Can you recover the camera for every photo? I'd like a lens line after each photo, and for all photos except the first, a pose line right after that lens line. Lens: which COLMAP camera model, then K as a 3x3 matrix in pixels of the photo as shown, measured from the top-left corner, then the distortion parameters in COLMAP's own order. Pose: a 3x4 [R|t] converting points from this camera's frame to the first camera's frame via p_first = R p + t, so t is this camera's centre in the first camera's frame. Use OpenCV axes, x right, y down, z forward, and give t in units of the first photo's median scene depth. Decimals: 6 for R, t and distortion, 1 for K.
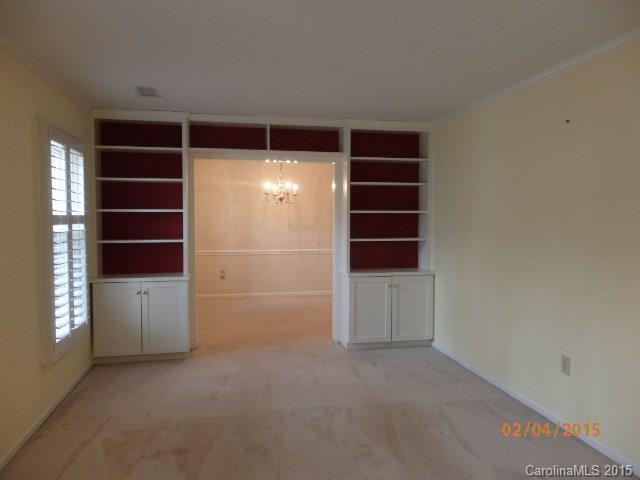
lens RADIAL K [[472.6, 0, 322.0], [0, 472.6, 238.9], [0, 0, 1]] dist [-0.006323, 0.005048]
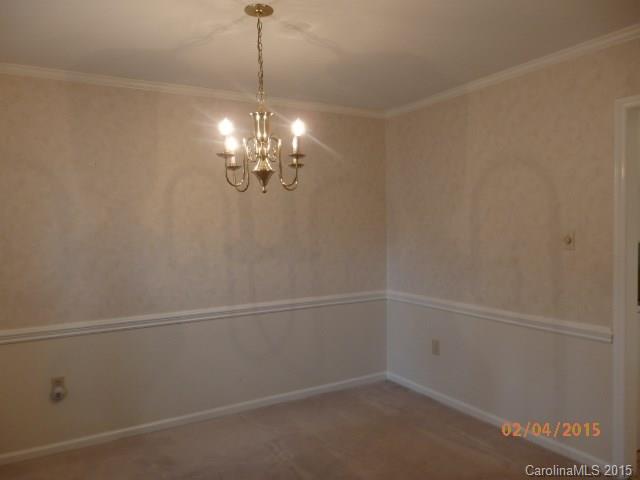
lens RADIAL K [[472.6, 0, 316.7], [0, 472.6, 238.6], [0, 0, 1]] dist [-0.006323, 0.005048]
pose [[0.914099, -0.029454, 0.404419, -0.170465], [0.050745, 0.997827, -0.042025, -0.016673], [-0.402303, 0.058937, 0.913608, 0.573095]]
